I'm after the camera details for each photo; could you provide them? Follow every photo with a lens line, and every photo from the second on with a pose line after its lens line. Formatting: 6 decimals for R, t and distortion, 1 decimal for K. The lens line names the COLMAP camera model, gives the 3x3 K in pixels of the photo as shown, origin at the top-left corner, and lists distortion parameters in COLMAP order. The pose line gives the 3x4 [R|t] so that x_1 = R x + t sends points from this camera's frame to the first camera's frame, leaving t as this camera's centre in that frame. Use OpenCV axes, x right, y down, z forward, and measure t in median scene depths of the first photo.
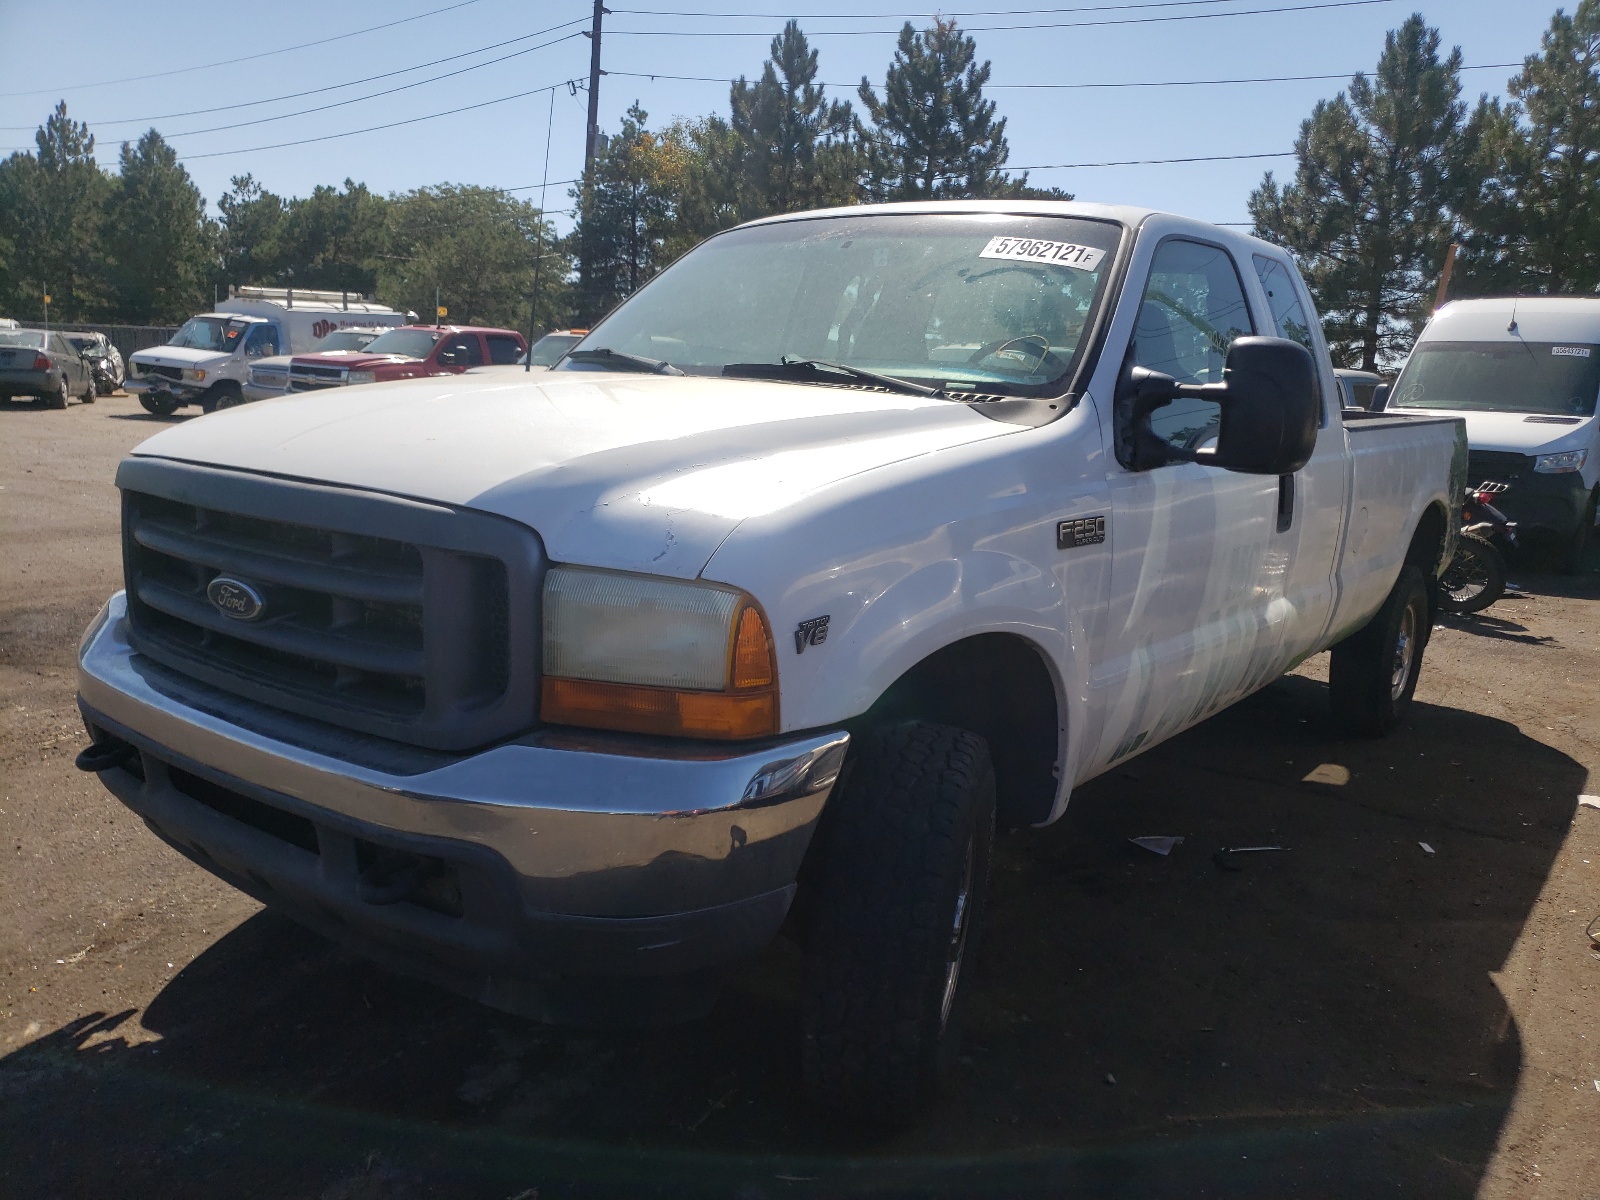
lens RADIAL K [[1217.2, 0, 796.6], [0, 1217.2, 608.9], [0, 0, 1]] dist [0.009417, 0.004086]
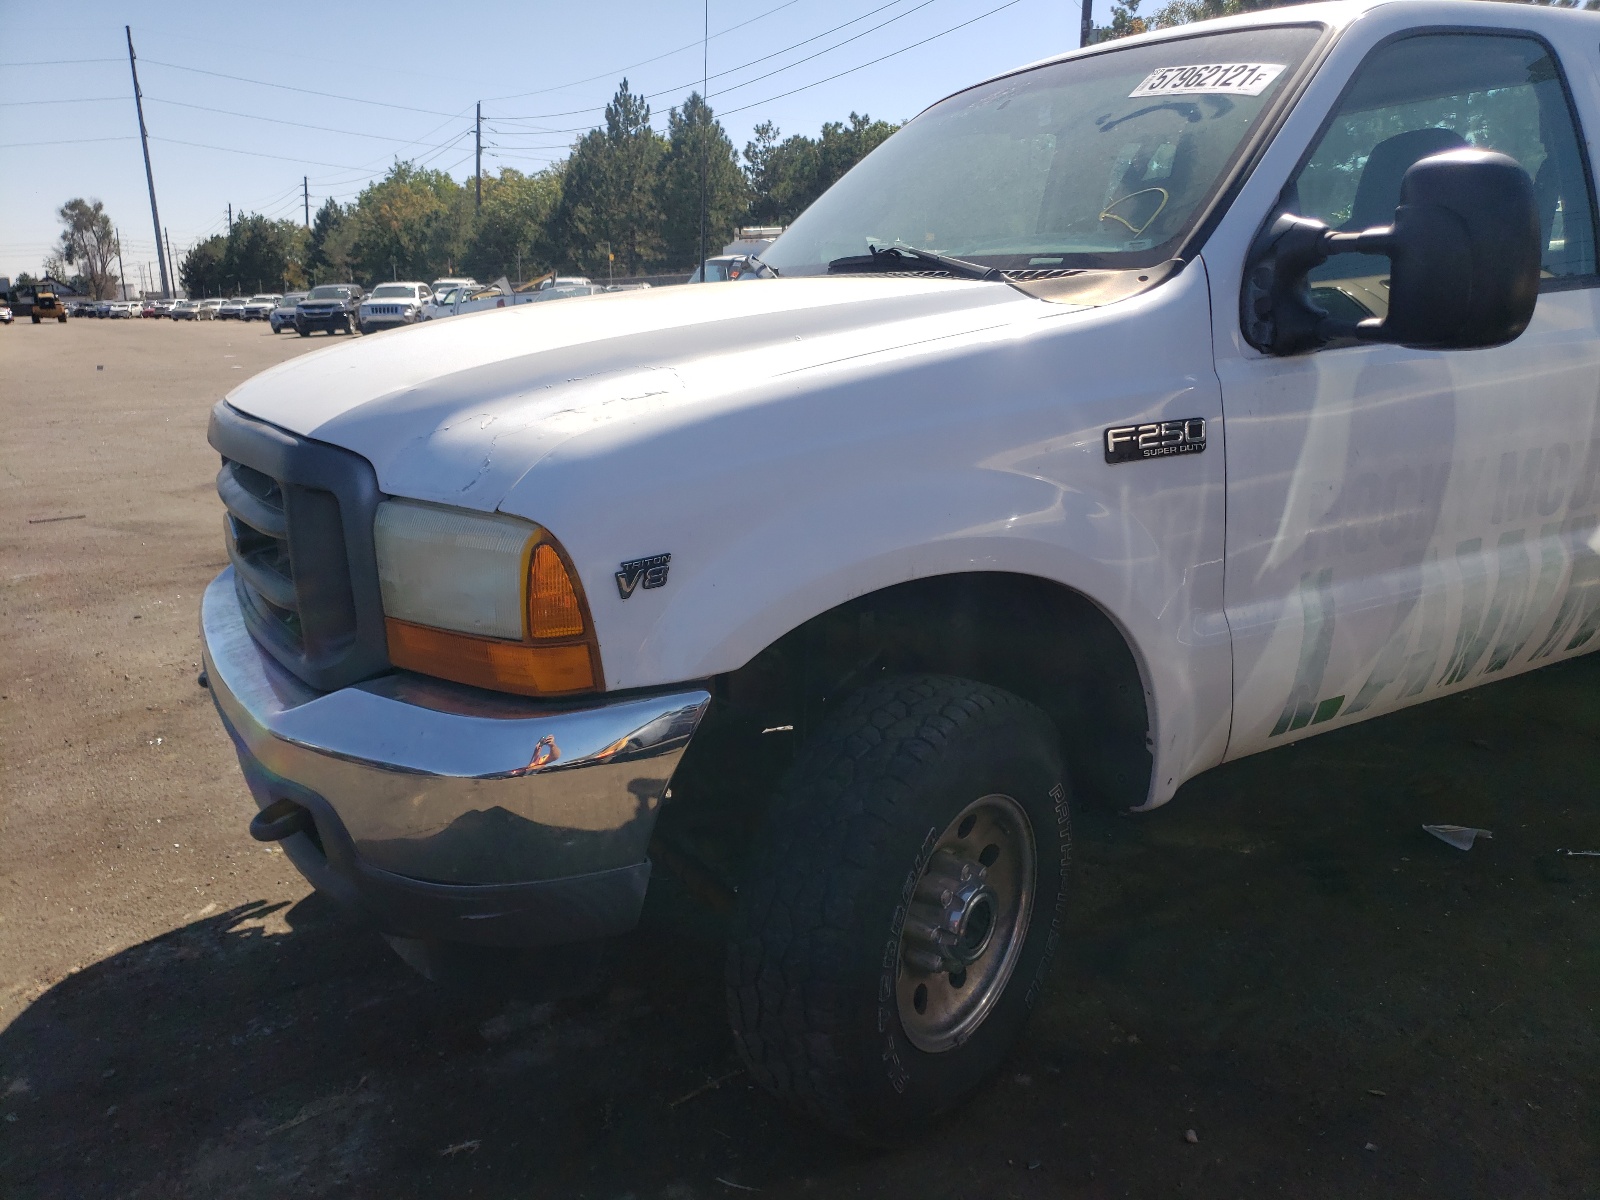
lens RADIAL K [[1217.2, 0, 801.3], [0, 1217.2, 590.5], [0, 0, 1]] dist [0.009417, 0.004086]
pose [[0.920238, 0.017265, -0.390977, 0.312585], [0.003839, 0.998580, 0.053132, -0.009393], [0.391339, -0.050395, 0.918866, 0.185638]]
